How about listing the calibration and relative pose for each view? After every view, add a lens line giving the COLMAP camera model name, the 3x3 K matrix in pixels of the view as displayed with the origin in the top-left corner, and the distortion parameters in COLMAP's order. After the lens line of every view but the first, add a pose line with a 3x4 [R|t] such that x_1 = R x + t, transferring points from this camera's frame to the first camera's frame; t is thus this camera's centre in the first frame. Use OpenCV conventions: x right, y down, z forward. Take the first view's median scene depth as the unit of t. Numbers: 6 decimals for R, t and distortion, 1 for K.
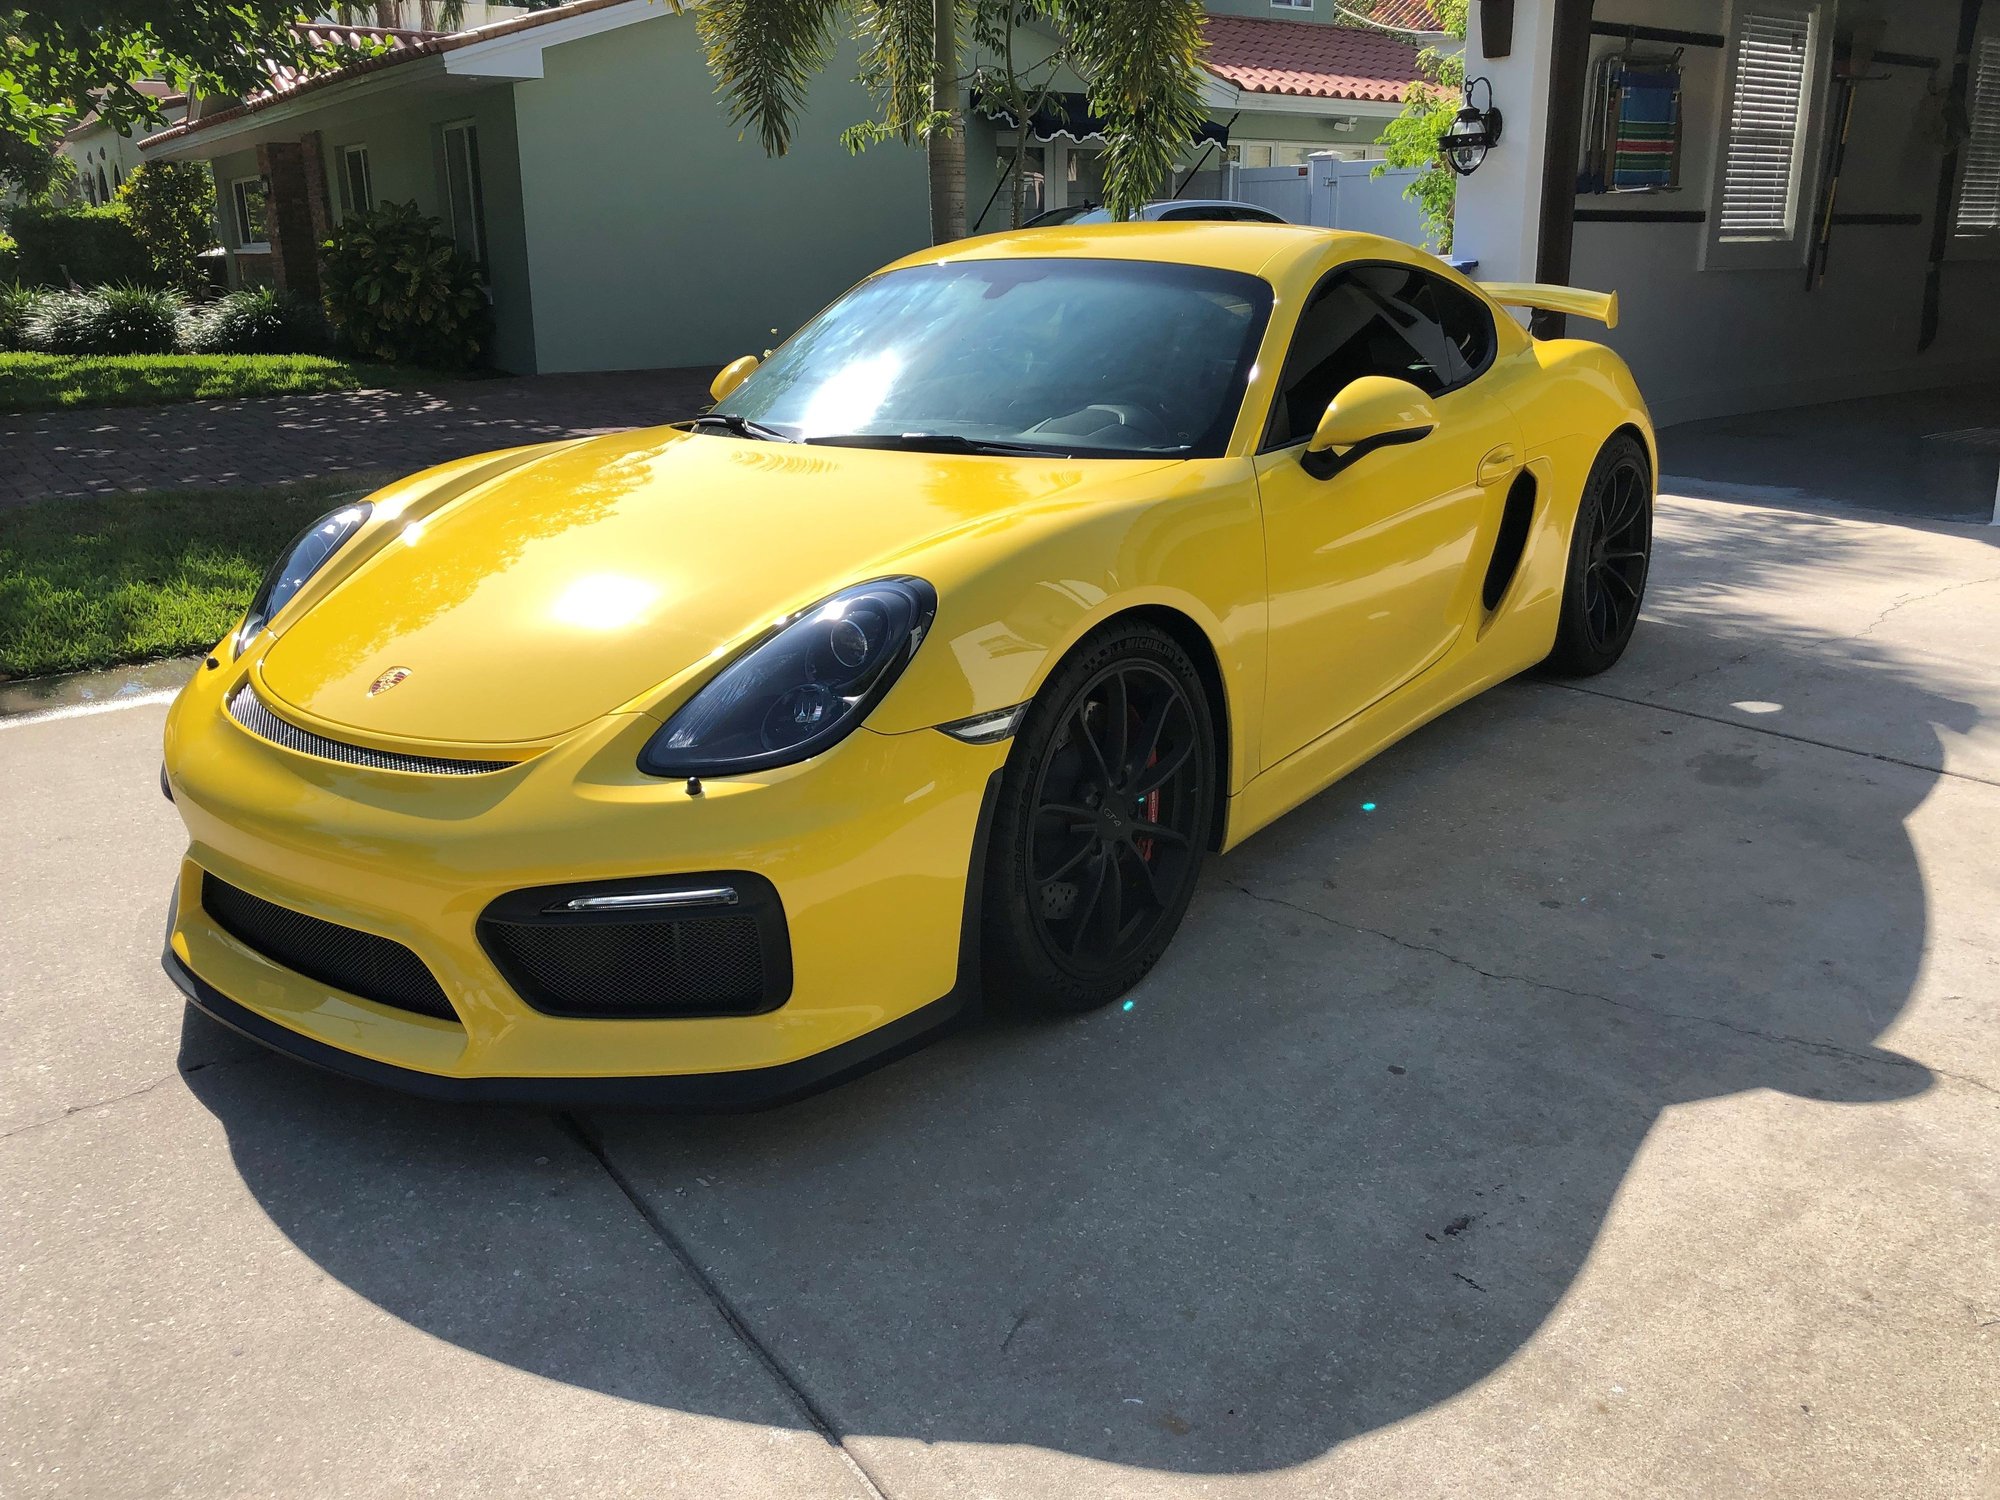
lens RADIAL K [[1646.4, 0, 1001.7], [0, 1646.4, 747.0], [0, 0, 1]] dist [0.005262, 0.014082]
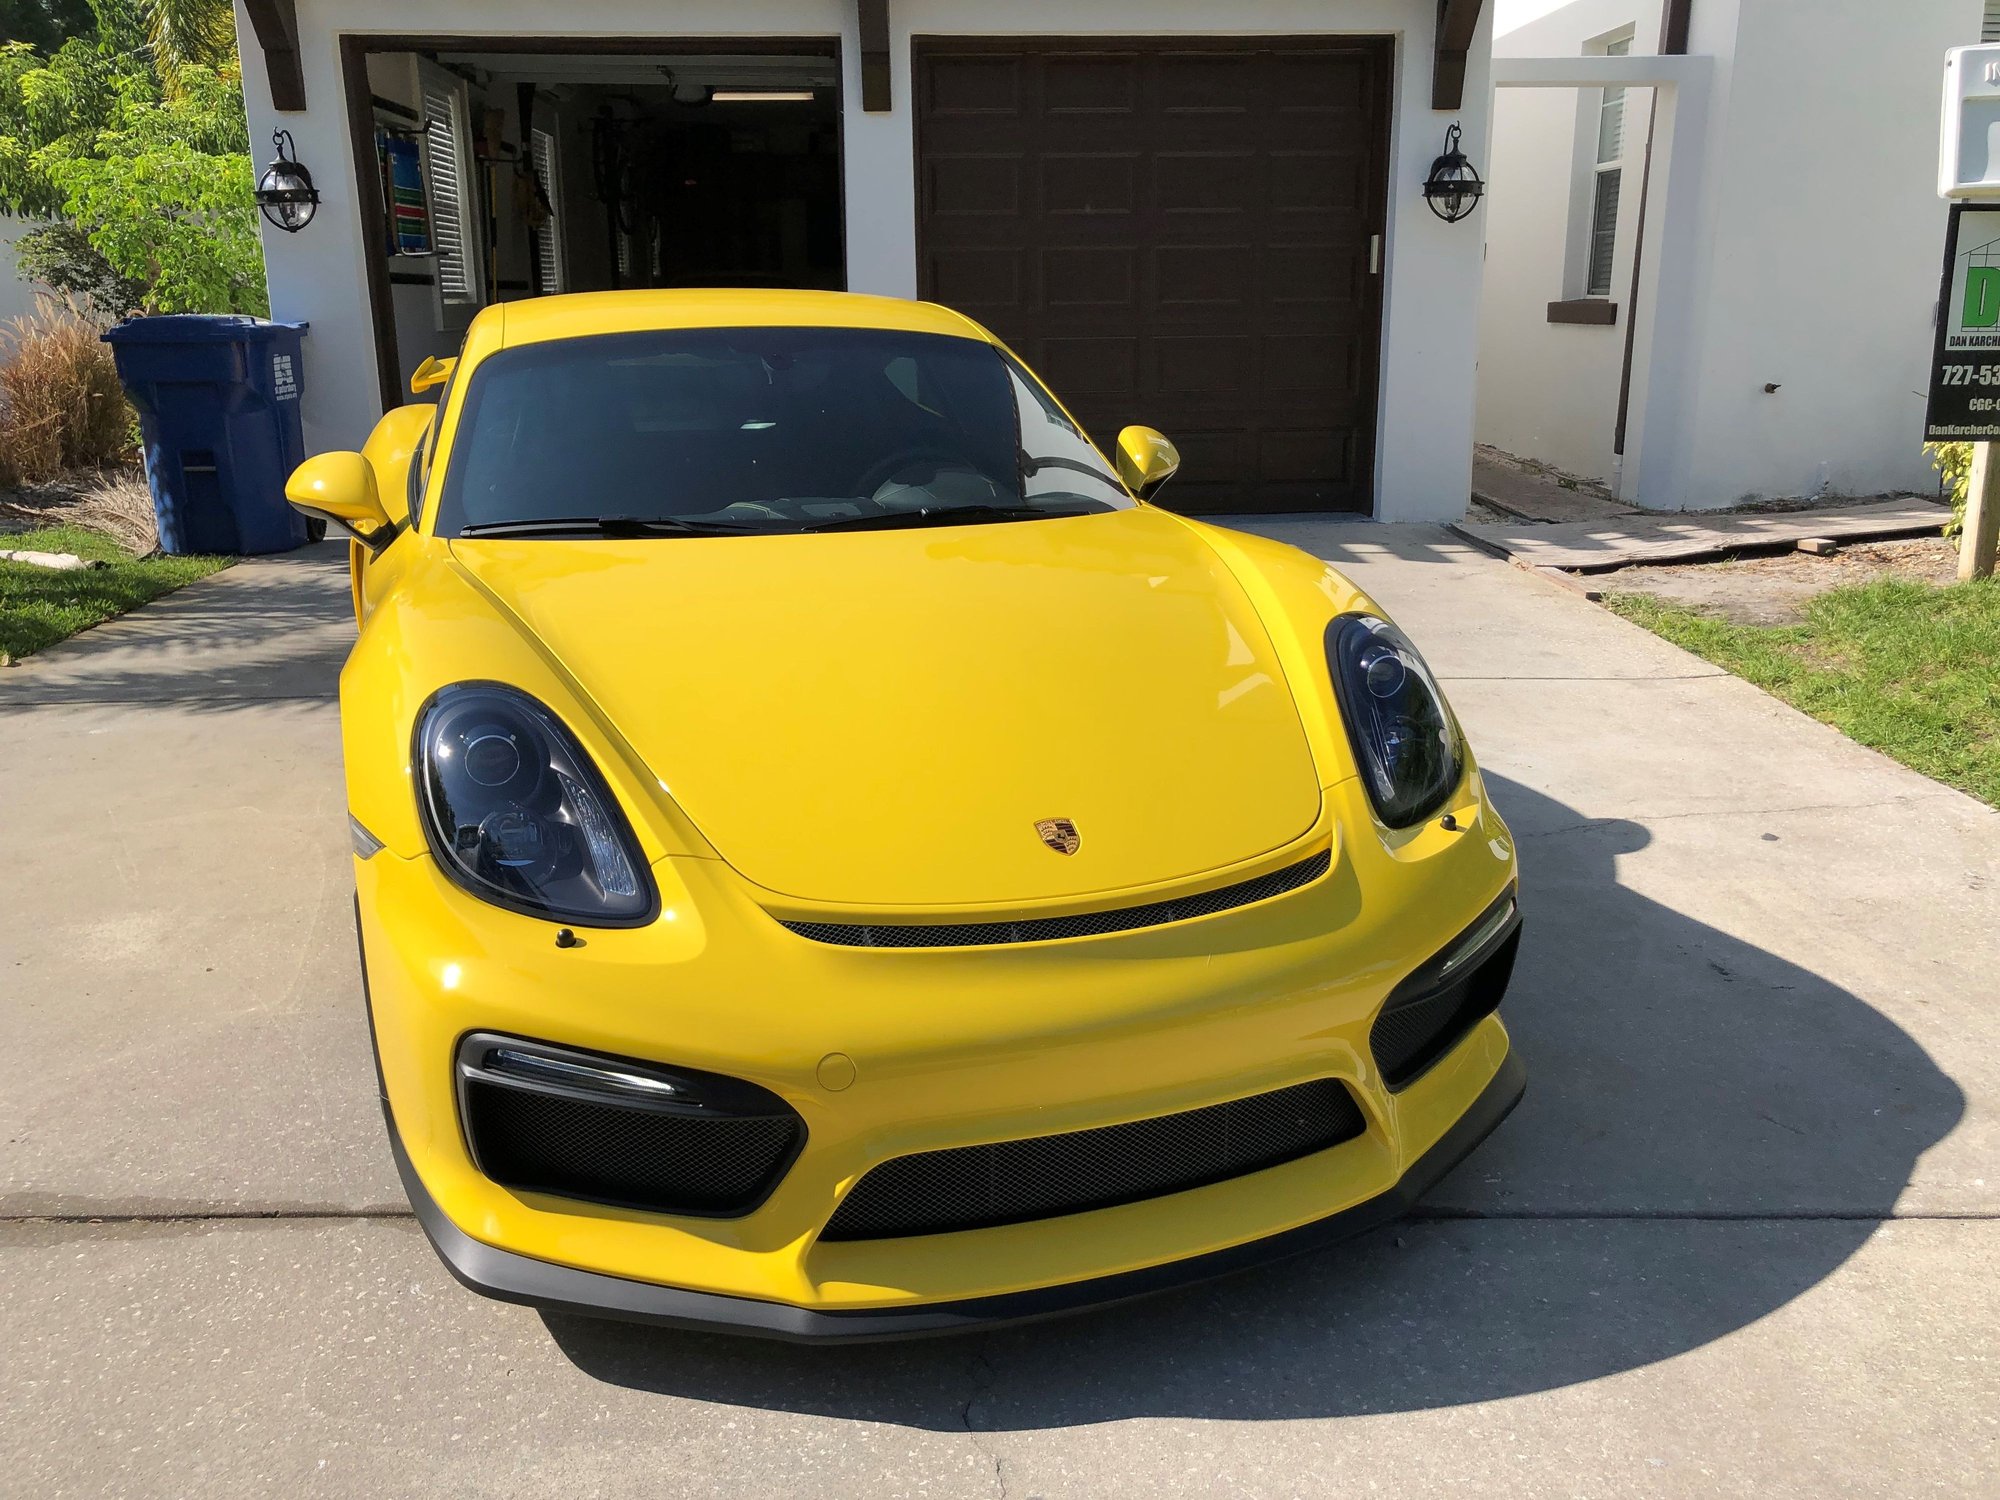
lens RADIAL K [[1628.2, 0, 1010.8], [0, 1628.2, 757.8], [0, 0, 1]] dist [-0.017445, 0.063235]
pose [[0.544220, -0.219311, 0.809770, -0.939824], [0.237250, 0.966059, 0.102191, -0.152507], [-0.804697, 0.136503, 0.577780, 0.487598]]
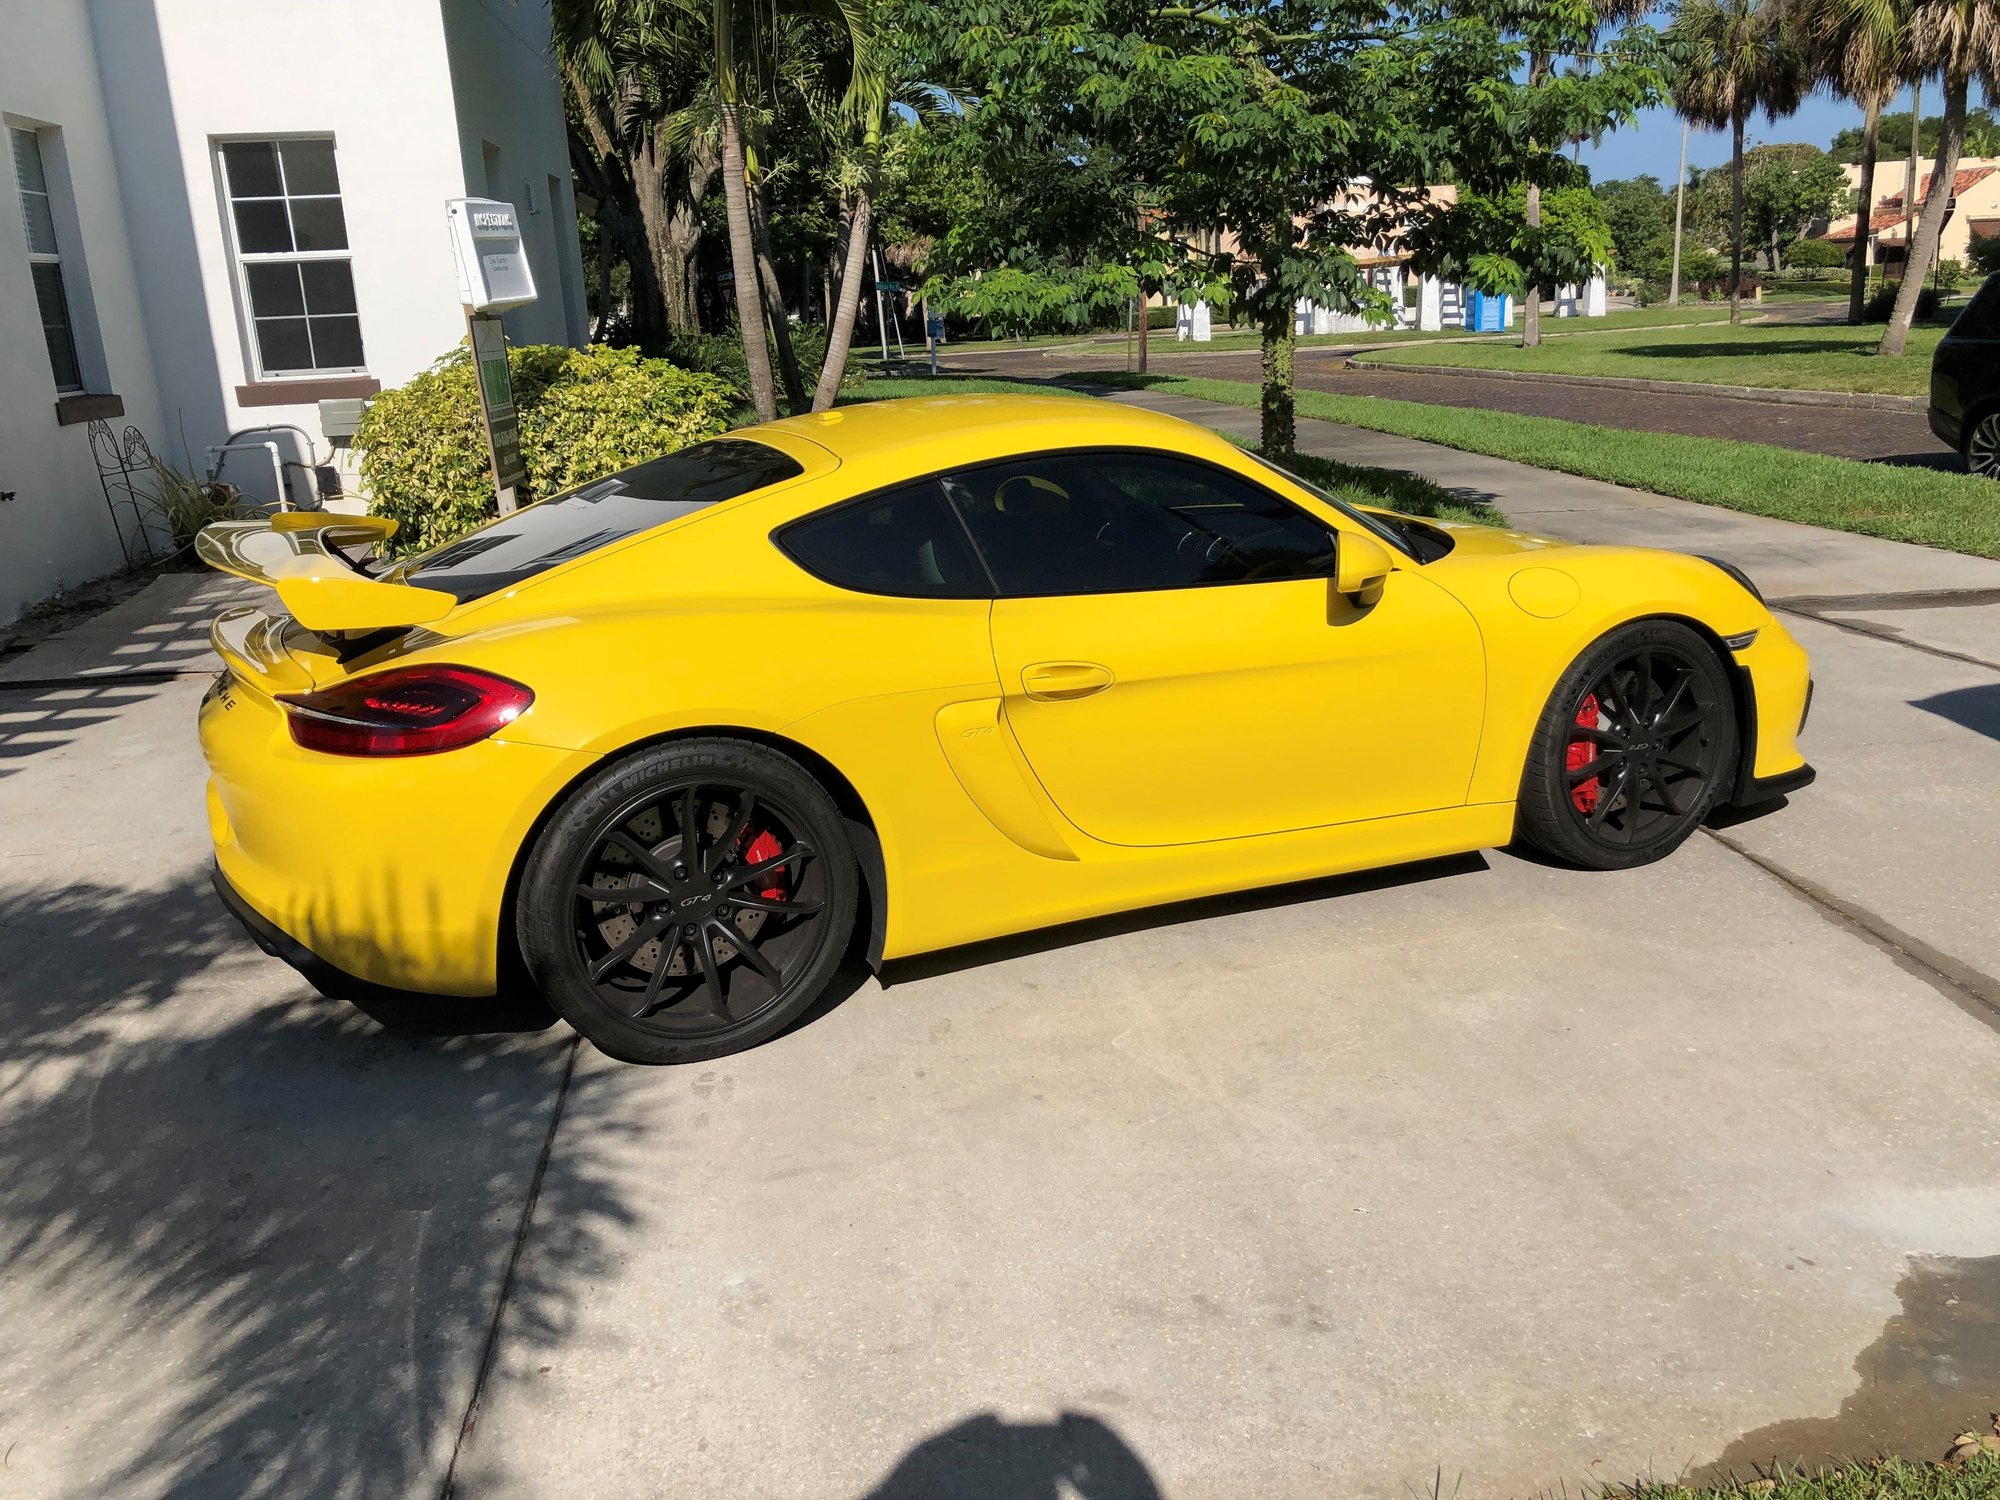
lens RADIAL K [[1617.3, 0, 1000.0], [0, 1617.3, 750.0], [0, 0, 1]] dist [0.023489, -0.014454]
pose [[-0.870393, -0.075125, 0.486593, -0.626657], [0.197431, 0.852102, 0.484709, -0.869893], [-0.451041, 0.517955, -0.726832, 2.620310]]
